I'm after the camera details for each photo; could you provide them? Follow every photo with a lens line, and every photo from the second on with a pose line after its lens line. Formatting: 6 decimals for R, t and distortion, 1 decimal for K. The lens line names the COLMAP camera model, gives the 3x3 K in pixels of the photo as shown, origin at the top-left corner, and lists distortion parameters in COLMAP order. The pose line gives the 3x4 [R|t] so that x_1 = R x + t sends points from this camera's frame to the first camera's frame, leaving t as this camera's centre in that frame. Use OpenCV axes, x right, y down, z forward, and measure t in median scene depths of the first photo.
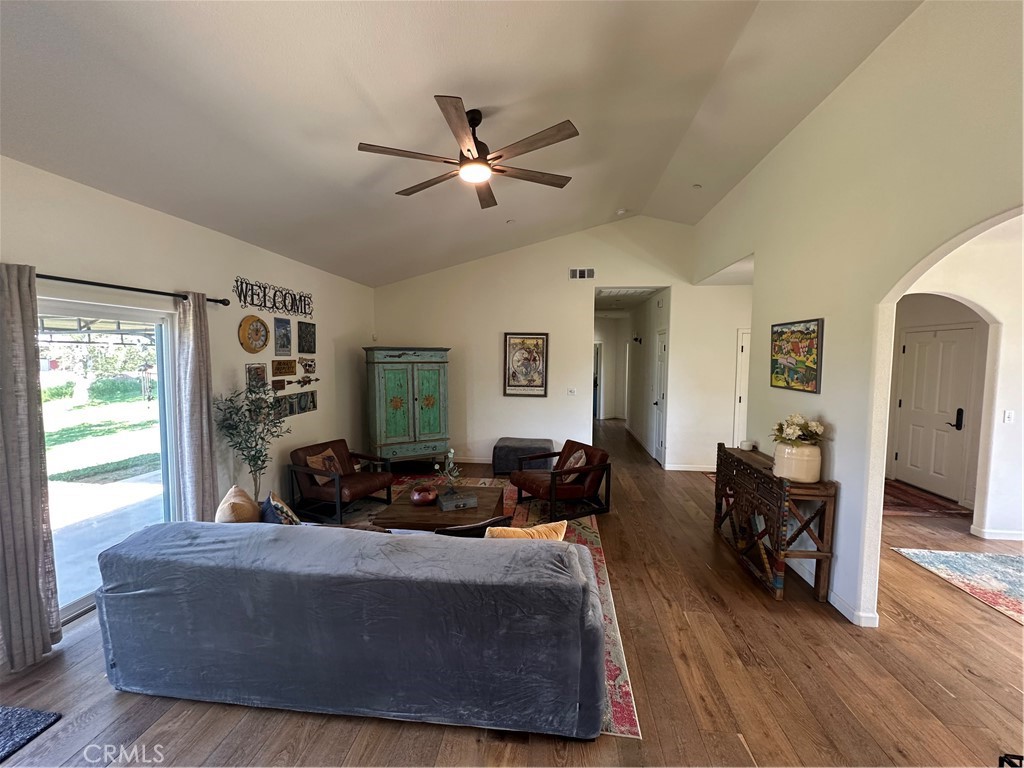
lens RADIAL K [[408.9, 0, 511.8], [0, 408.9, 382.4], [0, 0, 1]] dist [-0.003470, 0.000620]
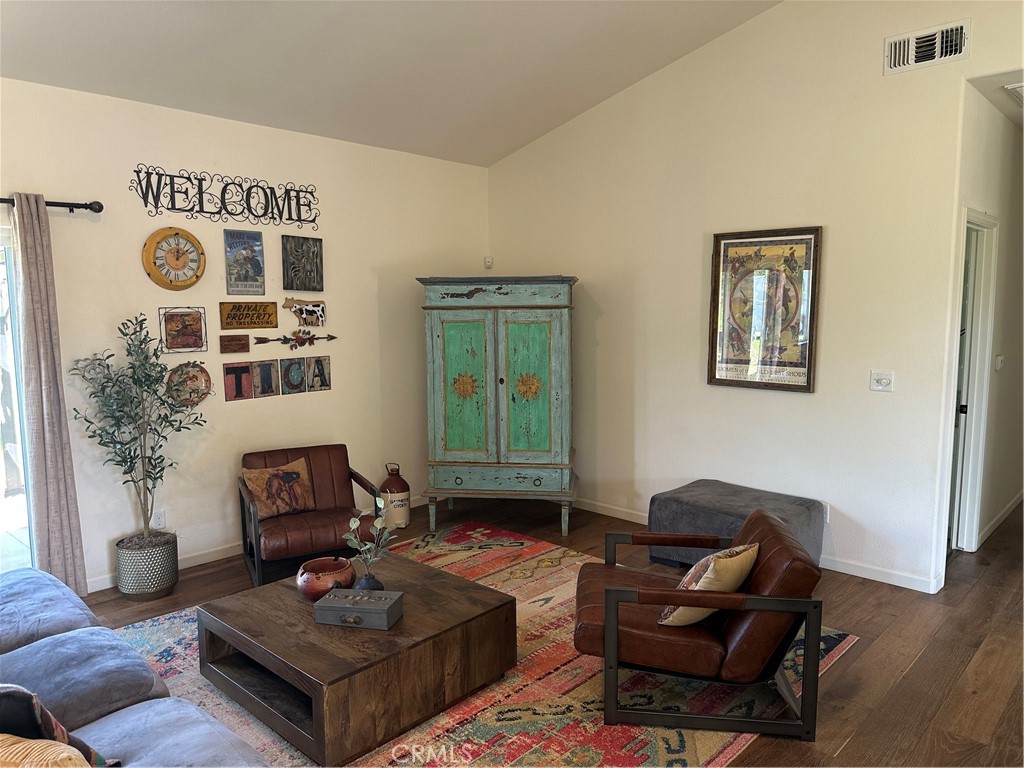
lens RADIAL K [[717.9, 0, 508.2], [0, 717.9, 393.2], [0, 0, 1]] dist [0.115199, -0.194178]
pose [[0.796606, 0.062039, -0.601307, 0.372574], [-0.026836, 0.997368, 0.067351, -0.003913], [0.603903, -0.037516, 0.796175, 0.369958]]
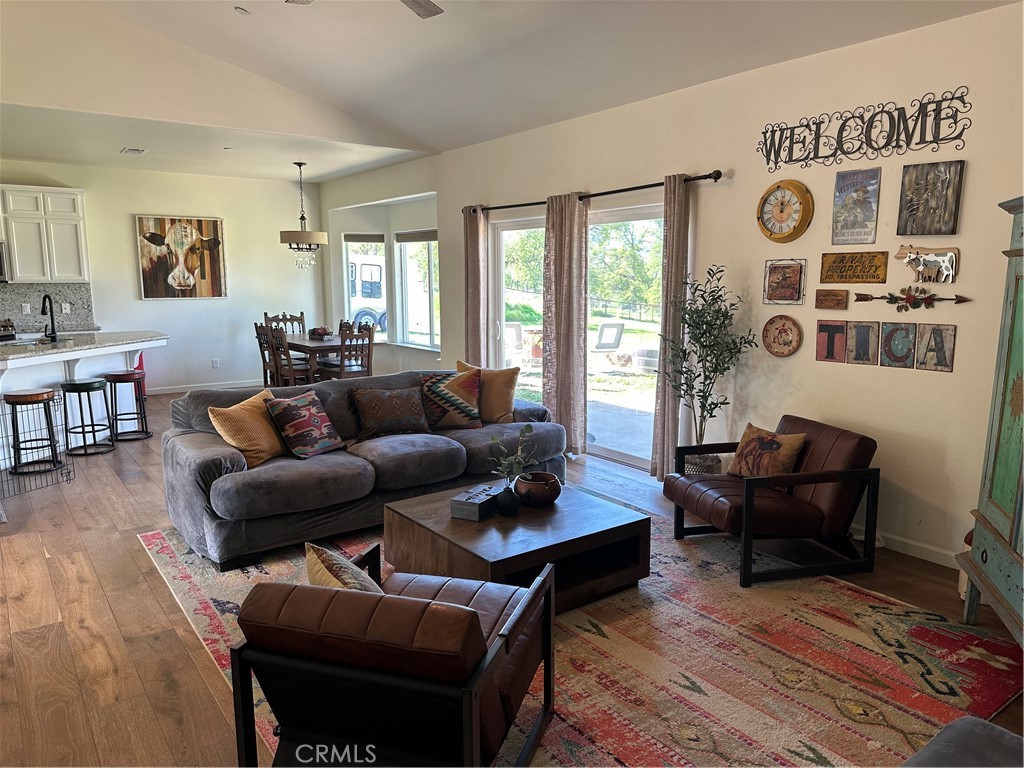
lens RADIAL K [[721.1, 0, 512.0], [0, 721.1, 384.0], [0, 0, 1]] dist [0.105809, -0.120938]
pose [[-0.729073, 0.099418, -0.677177, 0.389890], [-0.047471, 0.979667, 0.194935, -0.050569], [0.682788, 0.174268, -0.709529, 1.347432]]
